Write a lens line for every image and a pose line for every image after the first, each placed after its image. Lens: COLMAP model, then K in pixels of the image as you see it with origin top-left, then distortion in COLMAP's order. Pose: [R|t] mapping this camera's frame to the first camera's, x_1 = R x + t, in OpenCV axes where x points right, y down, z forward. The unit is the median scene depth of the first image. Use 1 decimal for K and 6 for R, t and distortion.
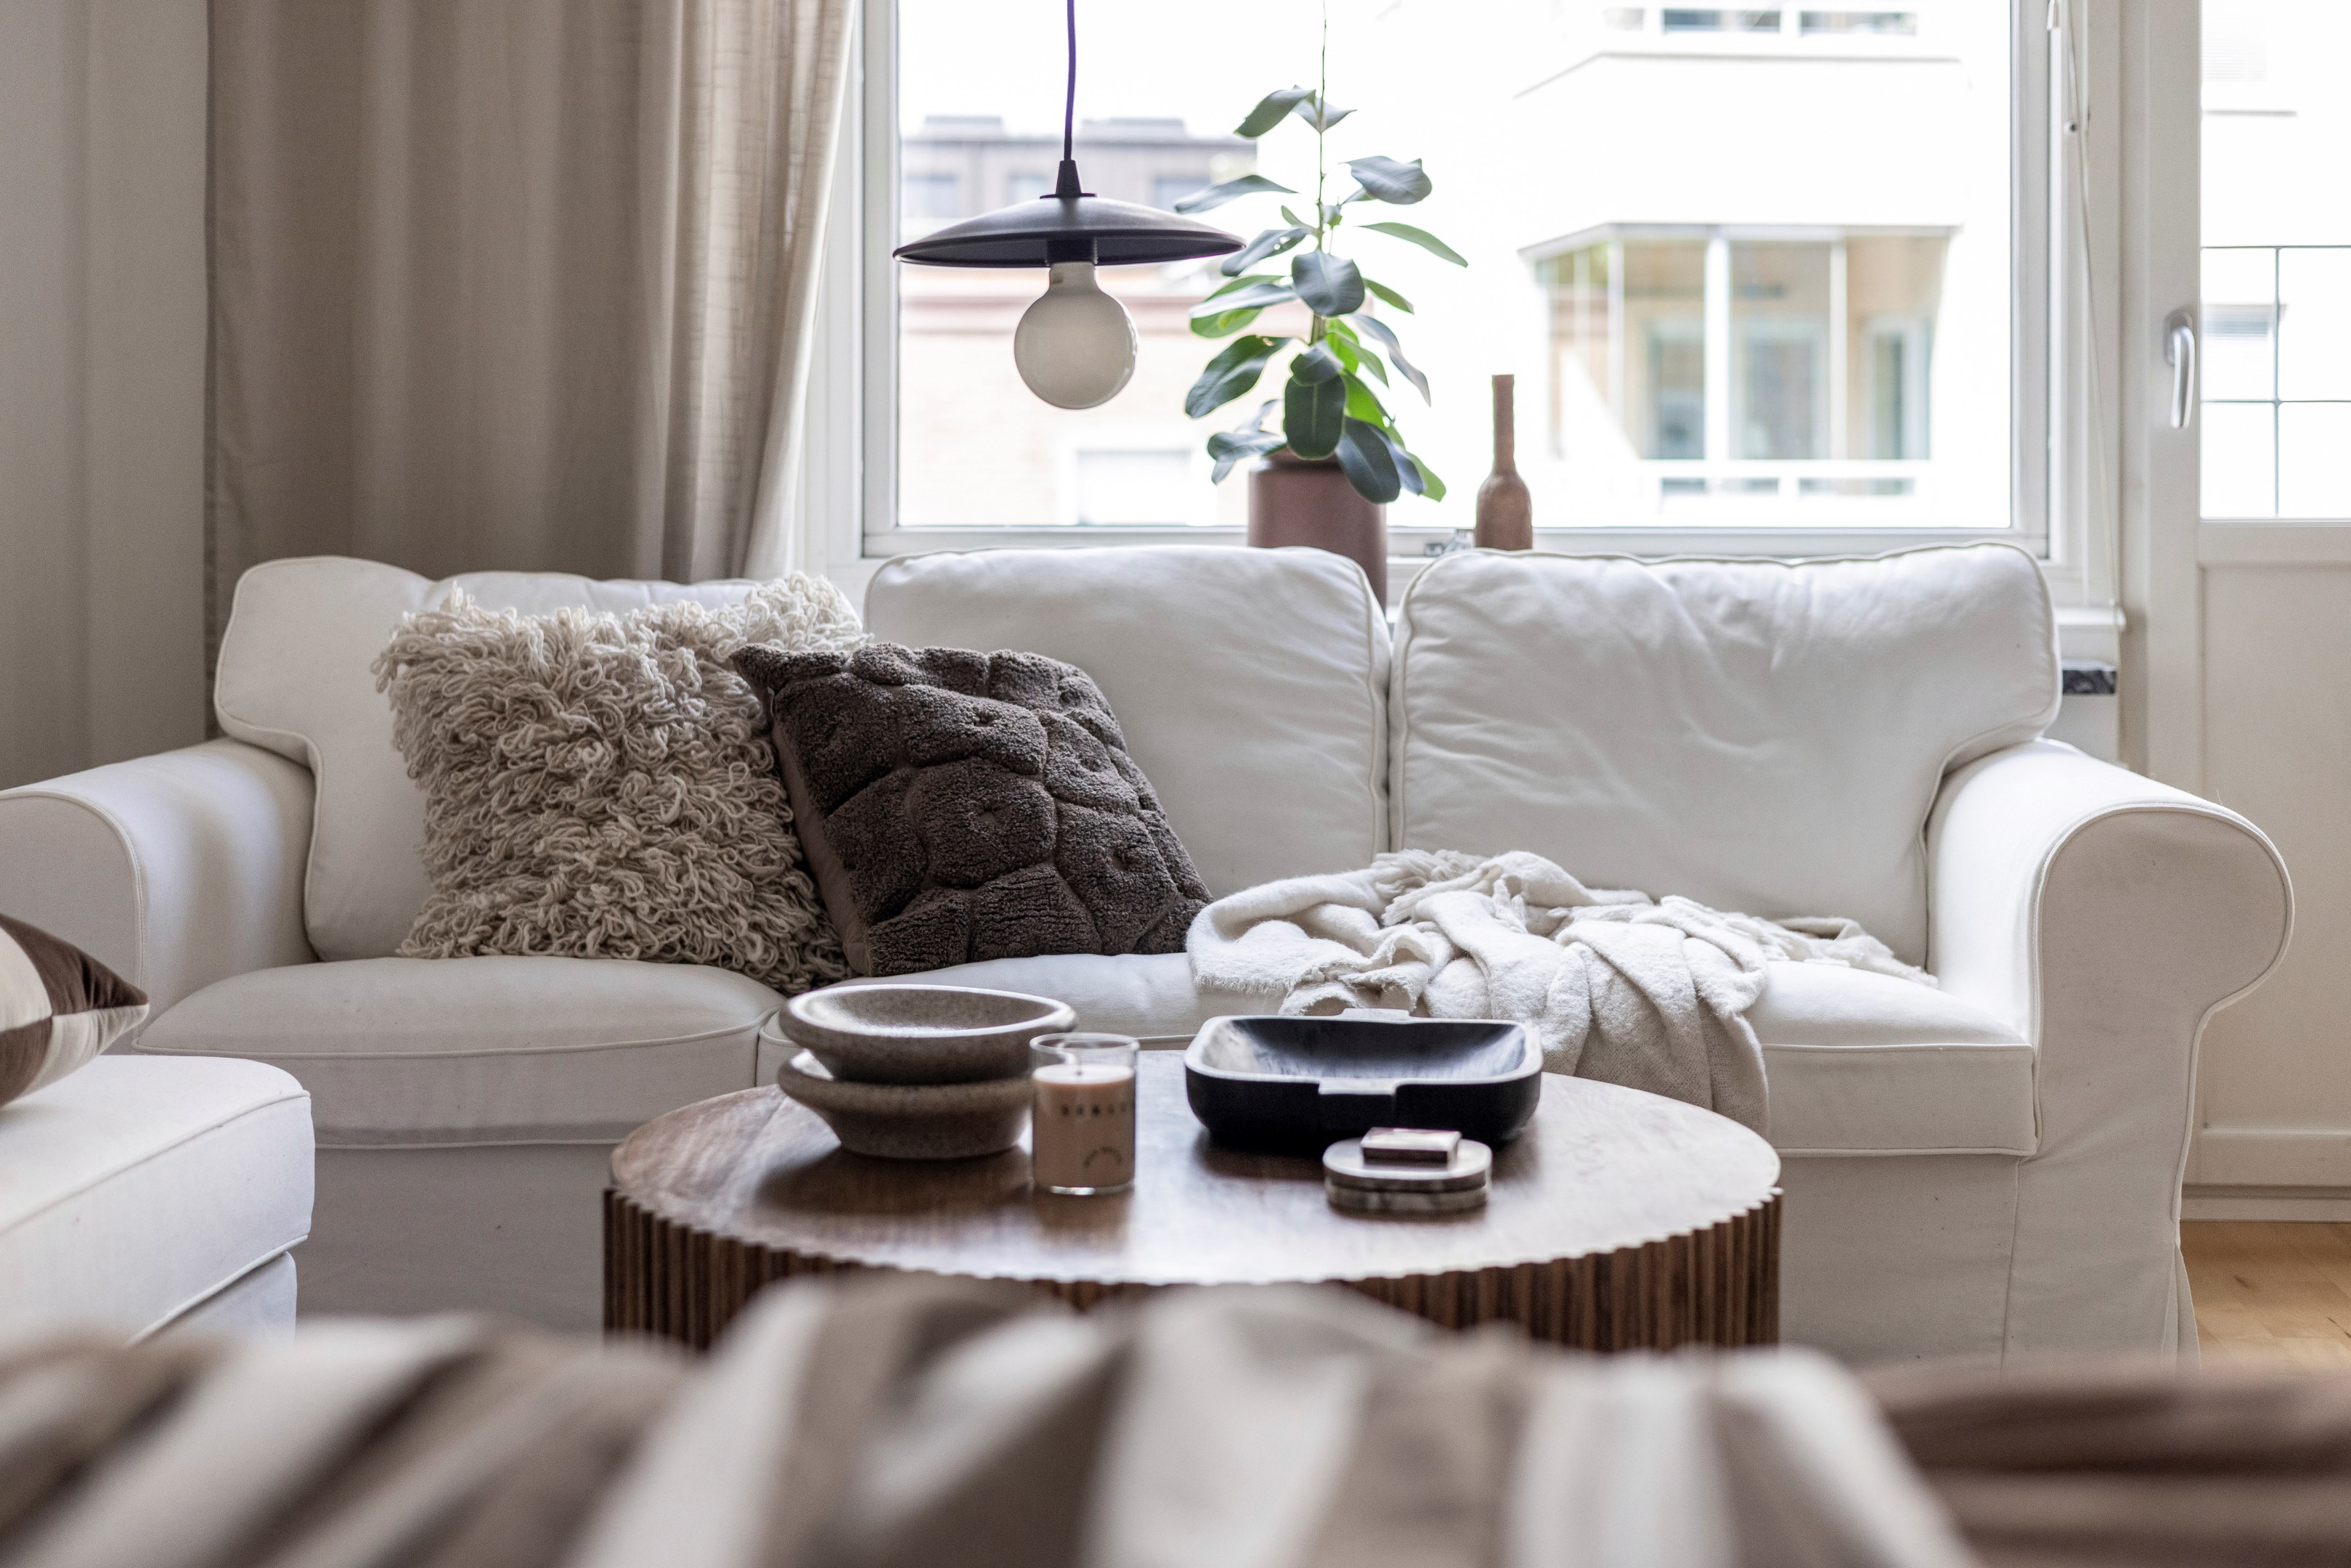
lens RADIAL K [[3314.8, 0, 1167.4], [0, 3314.8, 576.2], [0, 0, 1]] dist [0.011982, 0.000000]
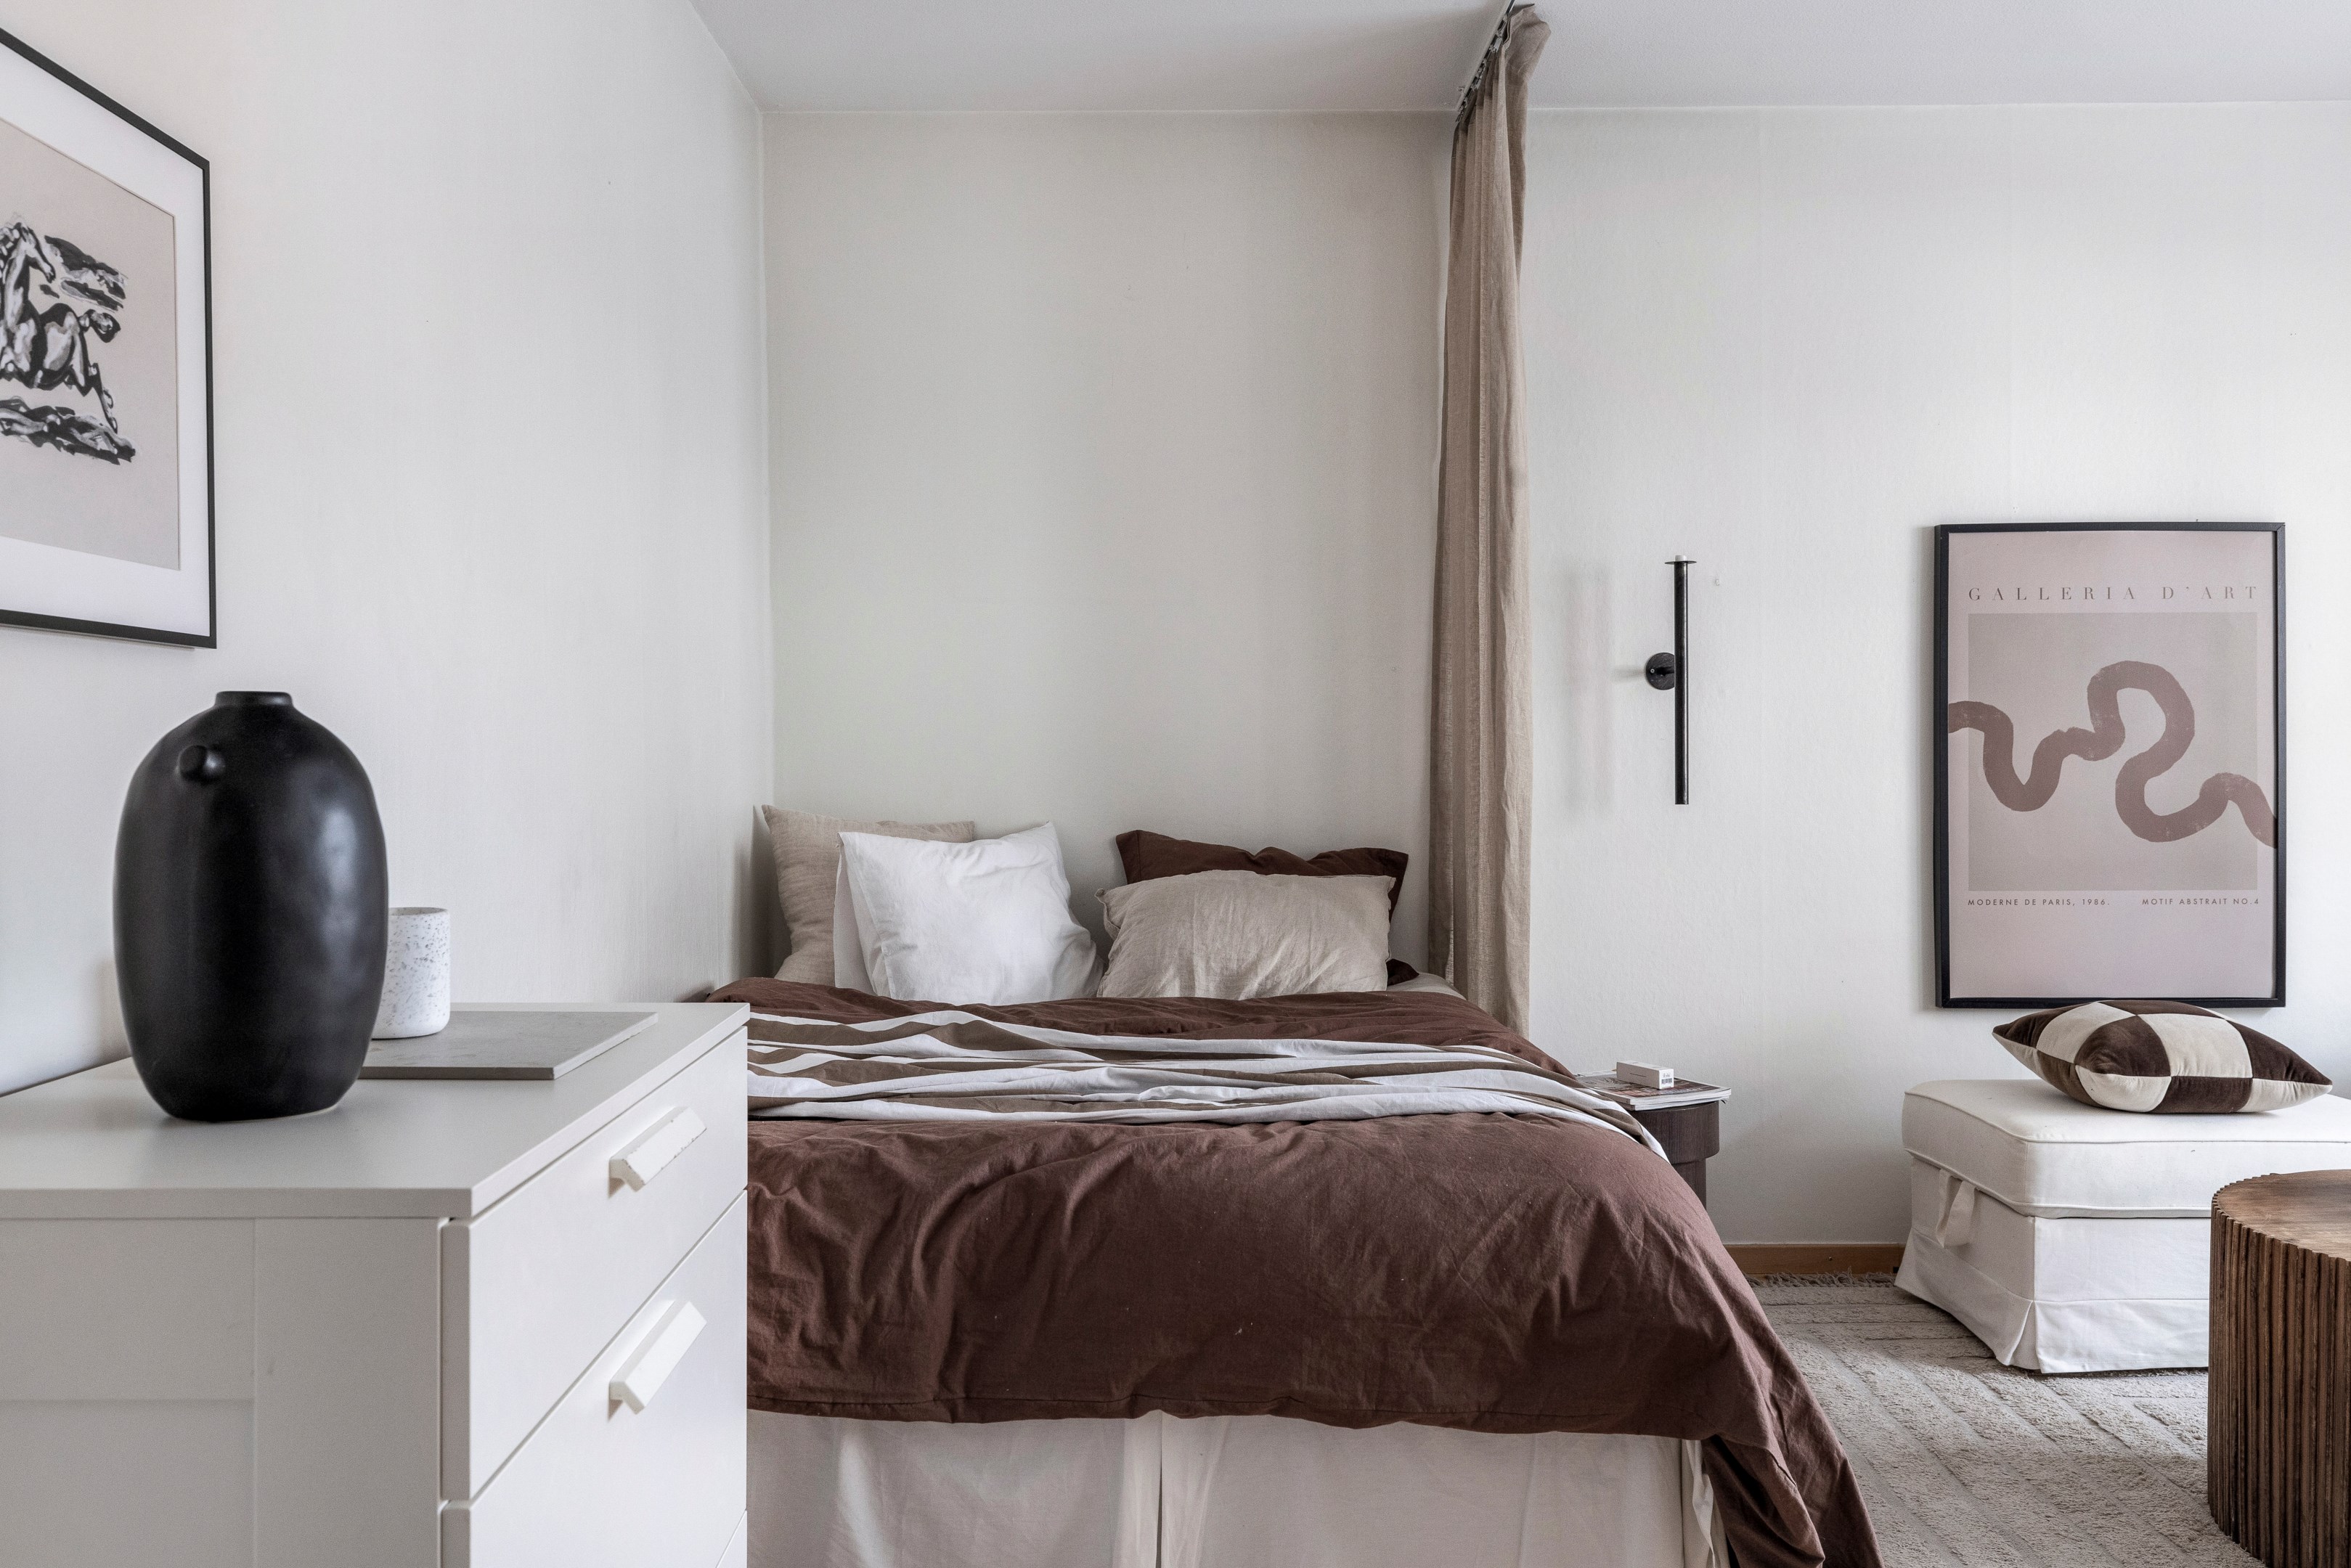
lens RADIAL K [[1993.9, 0, 1156.2], [0, 1993.9, 767.1], [0, 0, 1]] dist [-0.000383, 0.009224]
pose [[0.077166, 0.011744, -0.996949, 0.782641], [-0.017766, 0.999788, 0.010402, -0.073356], [0.996860, 0.016909, 0.077358, 0.039982]]
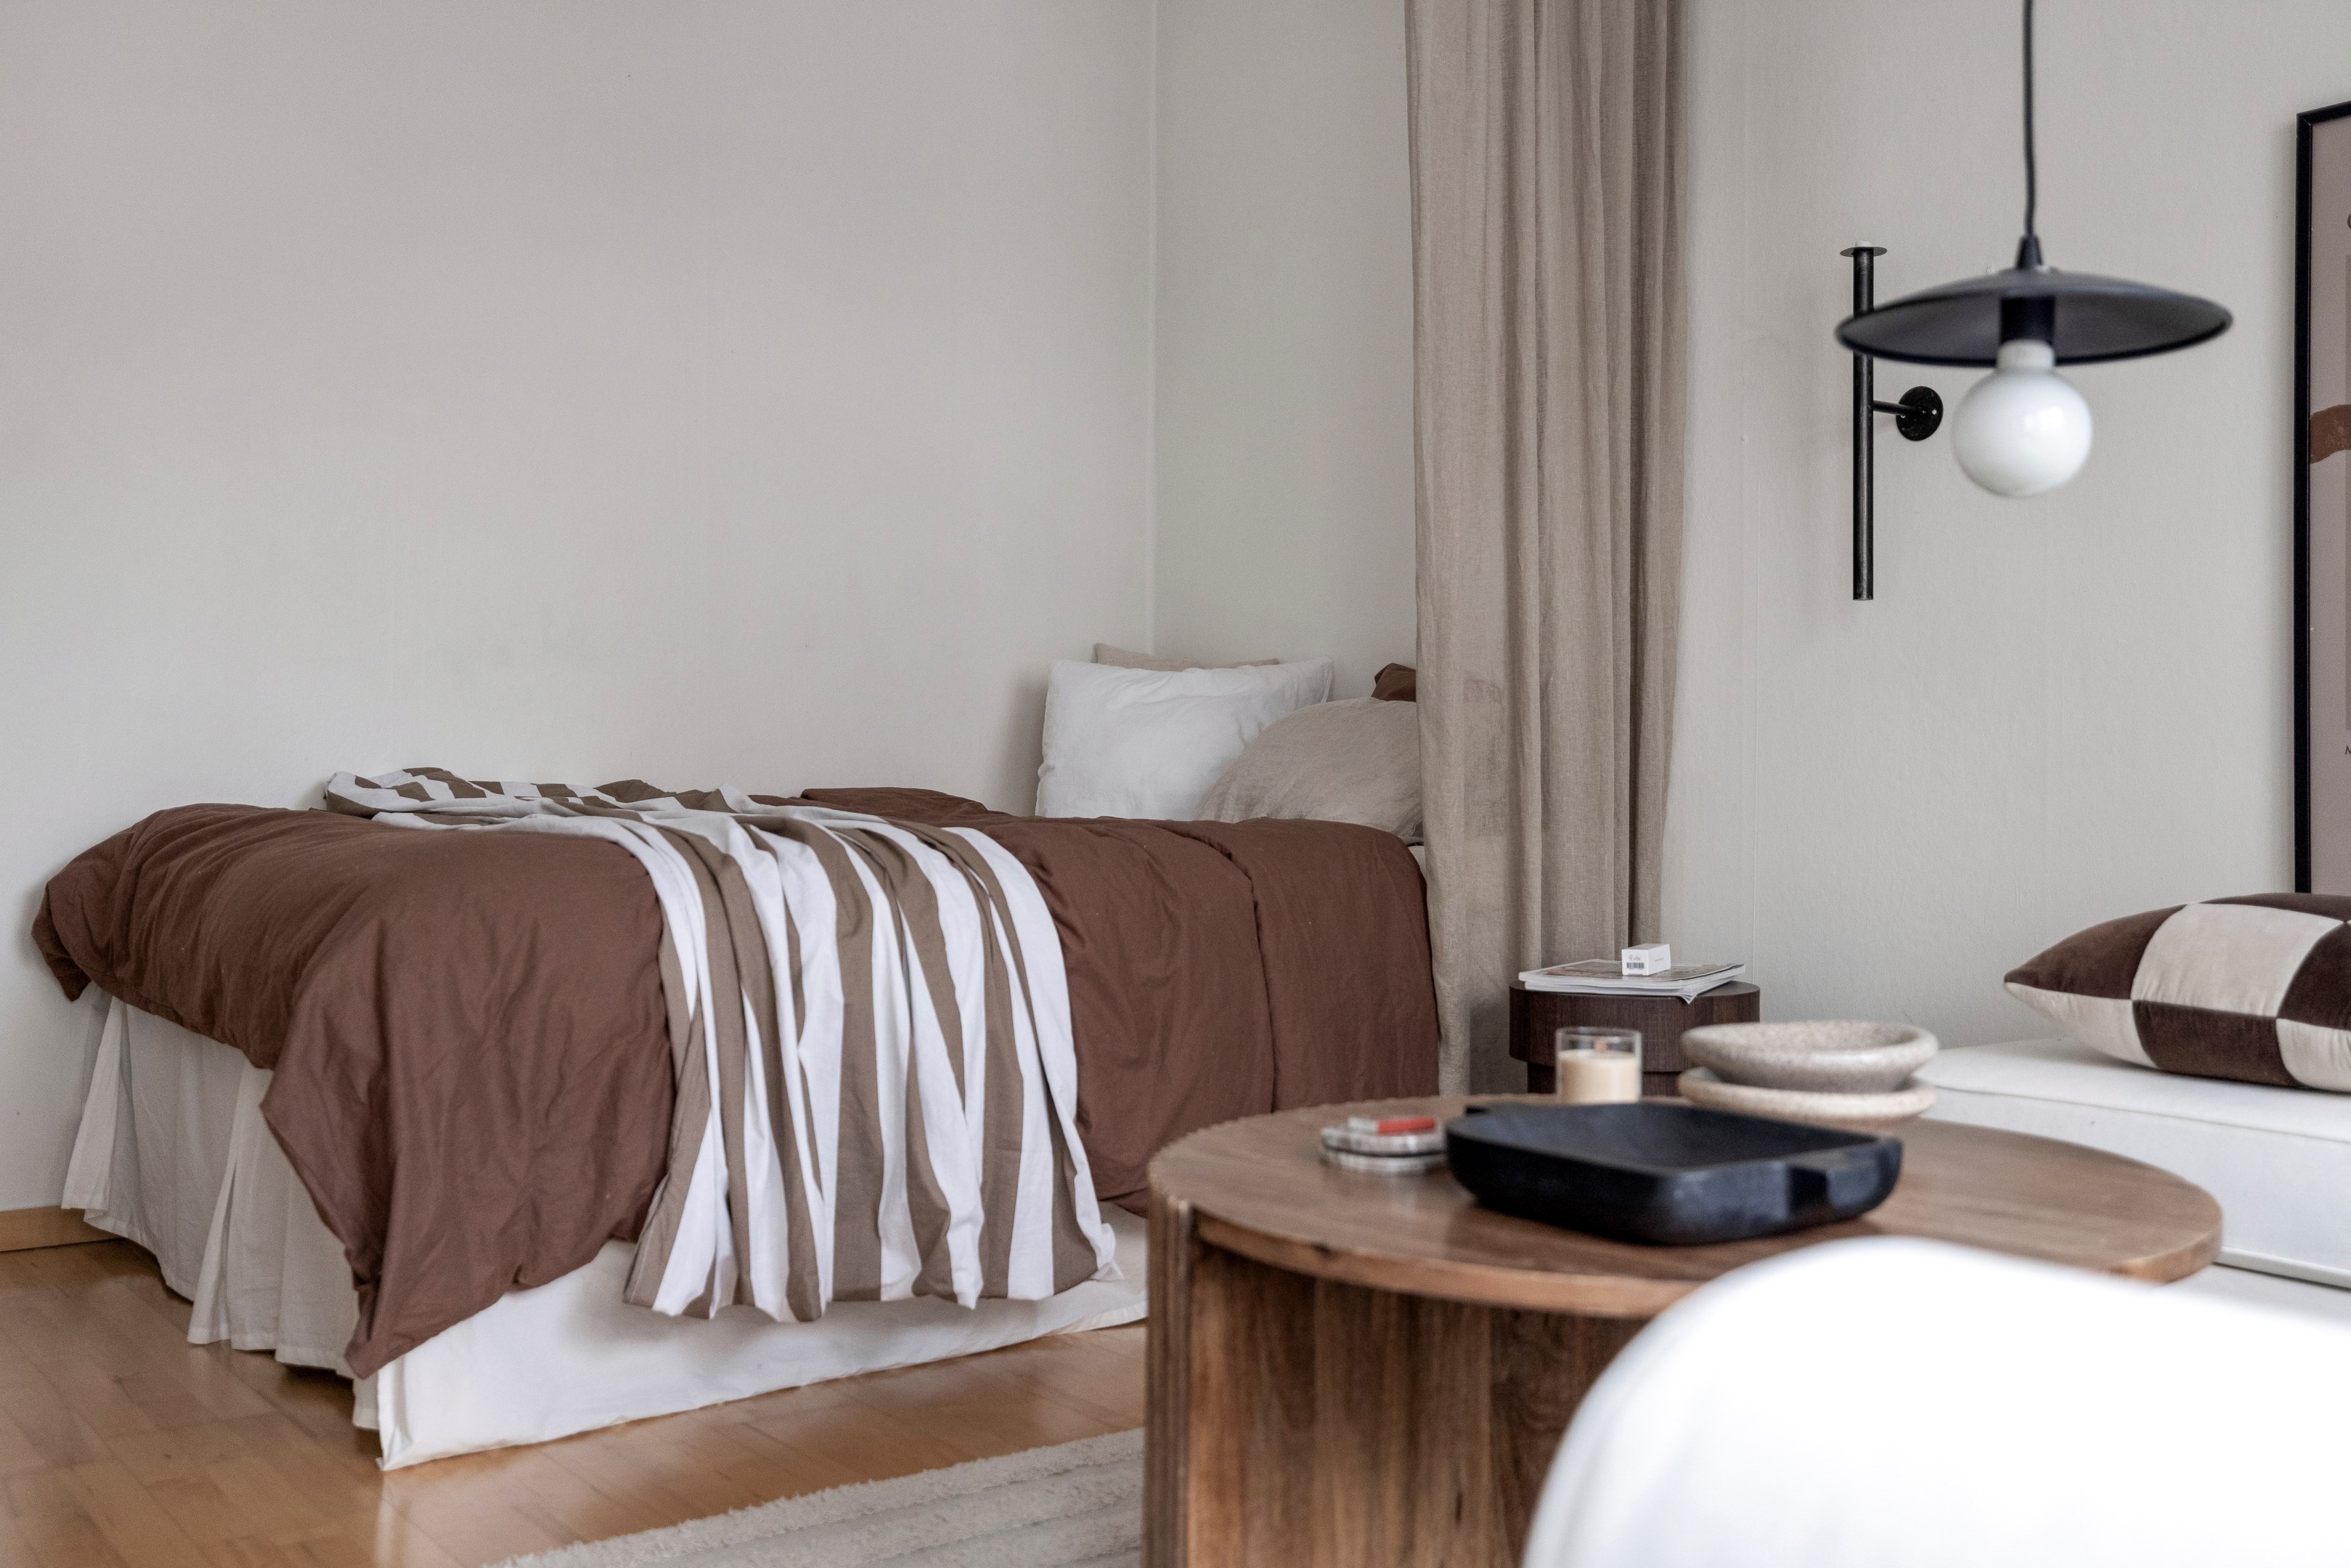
lens RADIAL K [[2286.3, 0, 1177.2], [0, 2286.3, 735.5], [0, 0, 1]] dist [-0.000411, 0.000000]
pose [[-0.752396, -0.010099, -0.658633, 0.443023], [-0.019565, 0.999784, 0.007020, 0.013725], [0.658420, 0.018168, -0.752431, 1.003362]]
